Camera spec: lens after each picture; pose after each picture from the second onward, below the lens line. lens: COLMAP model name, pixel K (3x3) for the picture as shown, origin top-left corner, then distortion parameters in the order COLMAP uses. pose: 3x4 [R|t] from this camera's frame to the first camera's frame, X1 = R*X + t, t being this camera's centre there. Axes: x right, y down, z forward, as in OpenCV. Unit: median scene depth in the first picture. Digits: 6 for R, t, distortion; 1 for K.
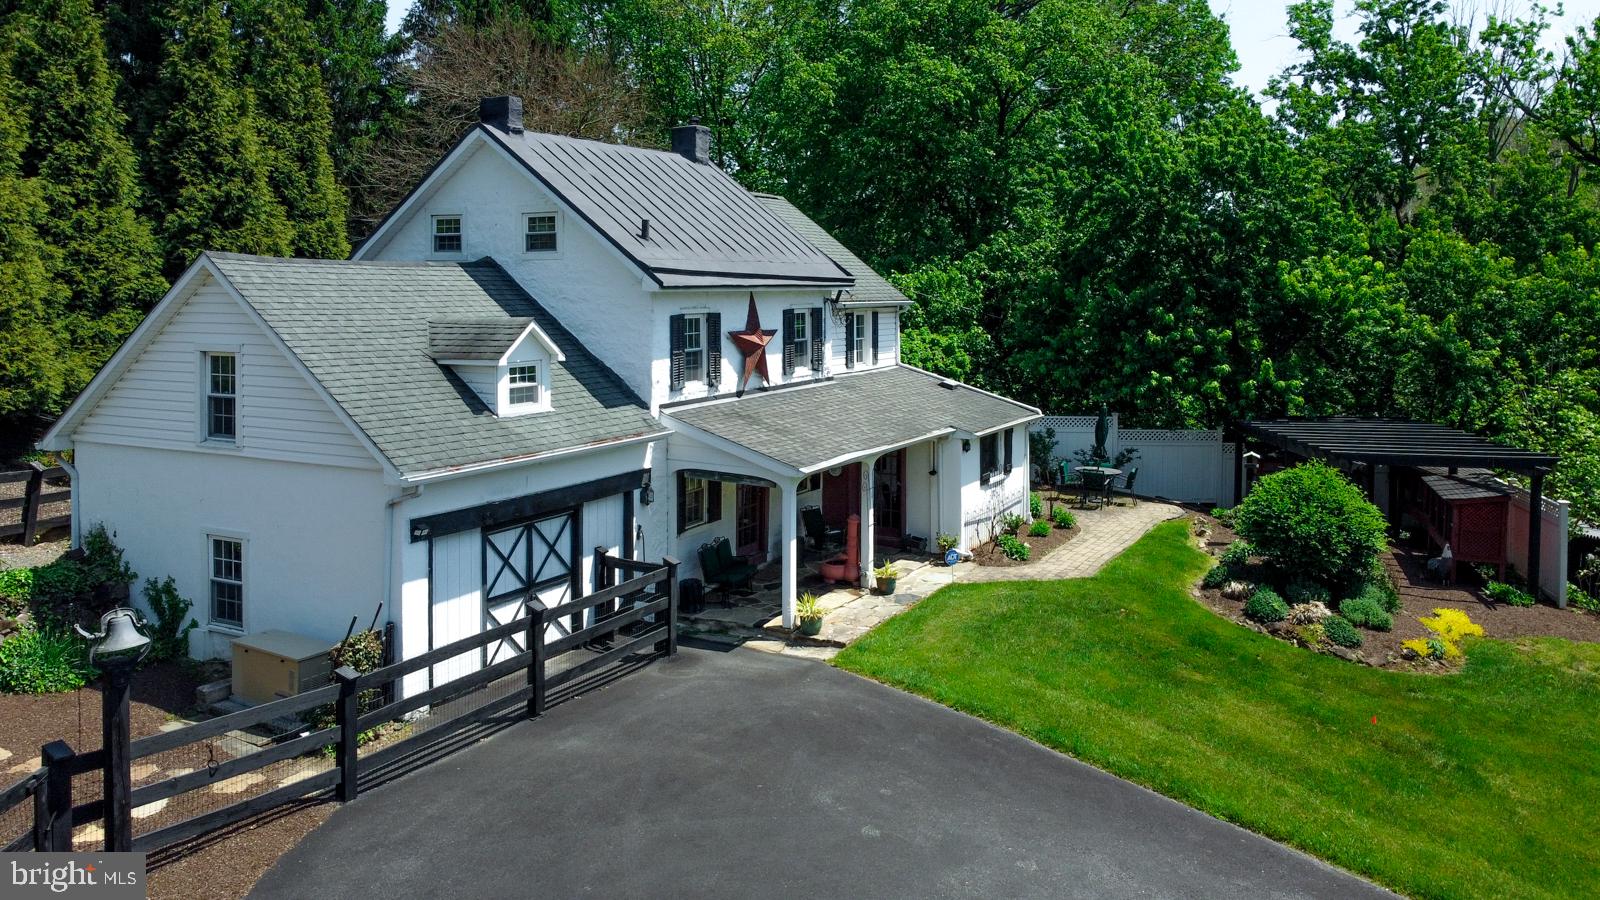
lens RADIAL K [[1255.9, 0, 796.3], [0, 1255.9, 305.2], [0, 0, 1]] dist [0.003525, -0.007070]
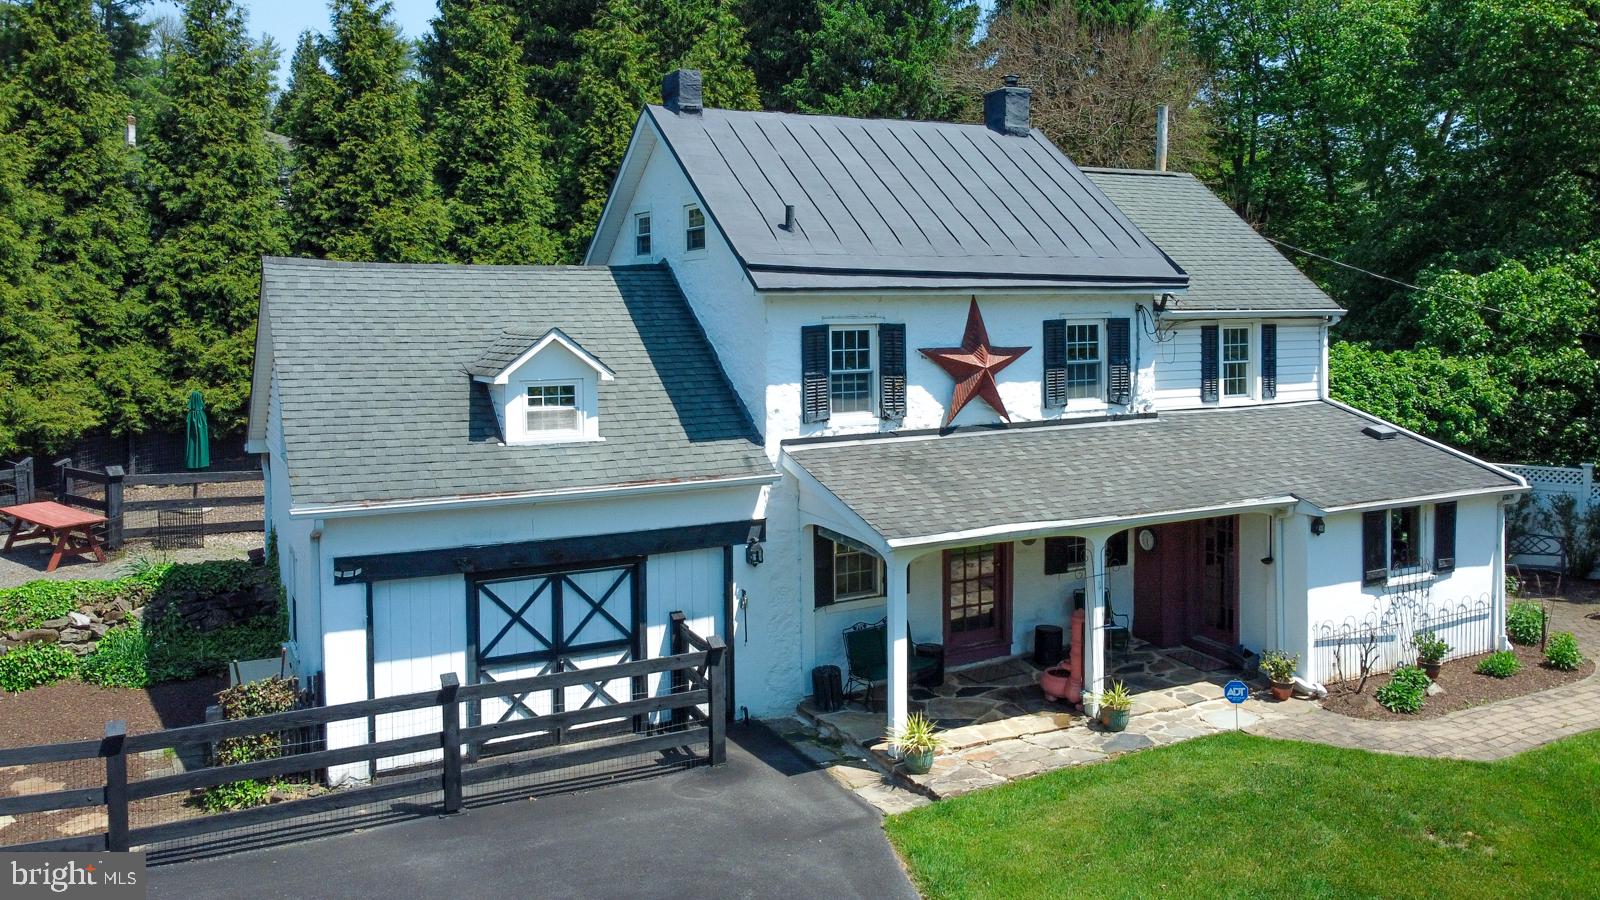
lens RADIAL K [[1255.9, 0, 795.2], [0, 1255.9, 346.1], [0, 0, 1]] dist [0.003525, -0.007070]
pose [[0.823807, 0.012313, -0.566737, 0.285489], [-0.000916, 0.999792, 0.020389, 0.003544], [0.566870, -0.016278, 0.823646, 0.296925]]
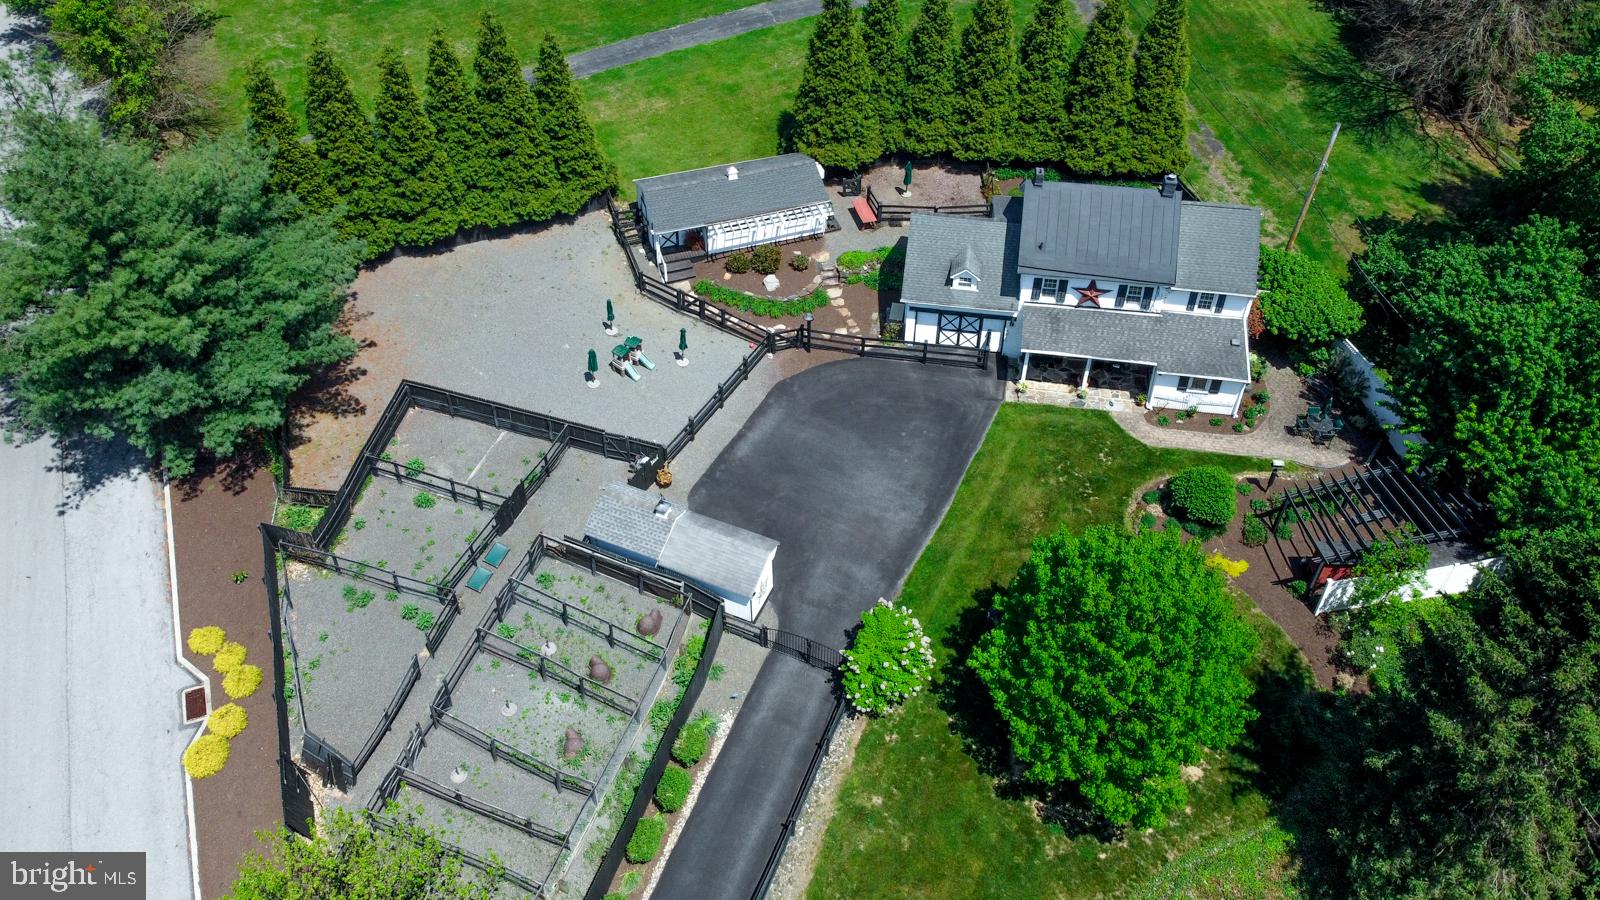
lens RADIAL K [[1255.9, 0, 786.8], [0, 1255.9, 350.0], [0, 0, 1]] dist [0.003525, -0.007070]
pose [[0.333808, 0.610440, -0.718286, 1.574446], [-0.018236, 0.766033, 0.642543, -1.428387], [0.942465, -0.201387, 0.266840, -0.279791]]
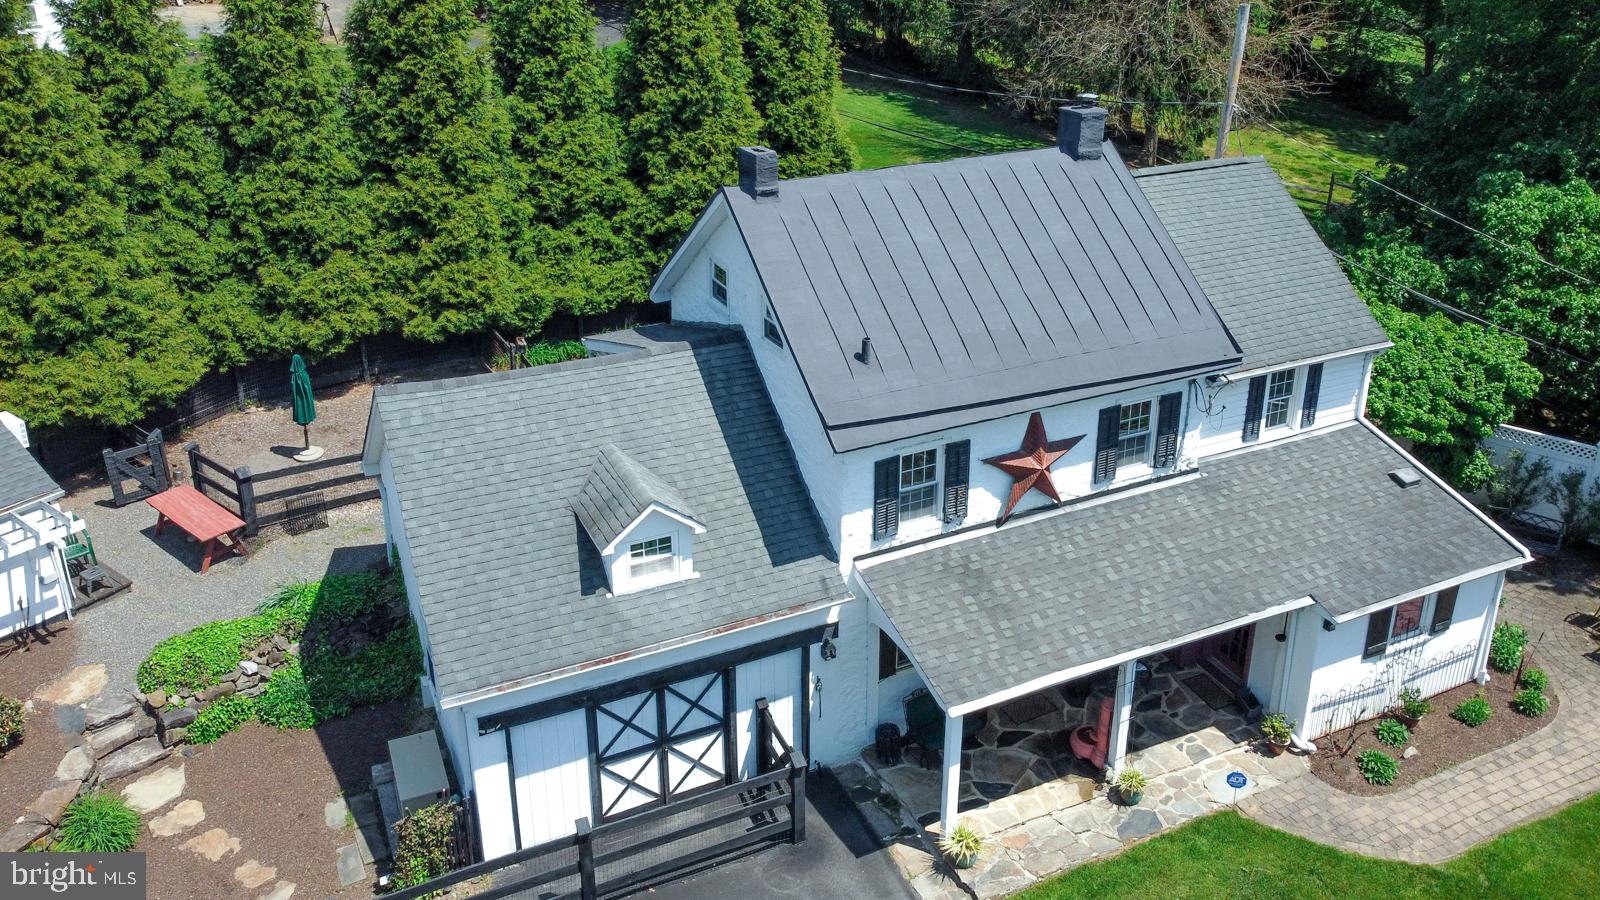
lens RADIAL K [[1255.9, 0, 797.0], [0, 1255.9, 348.1], [0, 0, 1]] dist [0.003525, -0.007070]
pose [[0.807564, 0.209118, -0.551462, 0.259282], [-0.008883, 0.939236, 0.343156, -0.297865], [0.589714, -0.272222, 0.760351, 0.290099]]
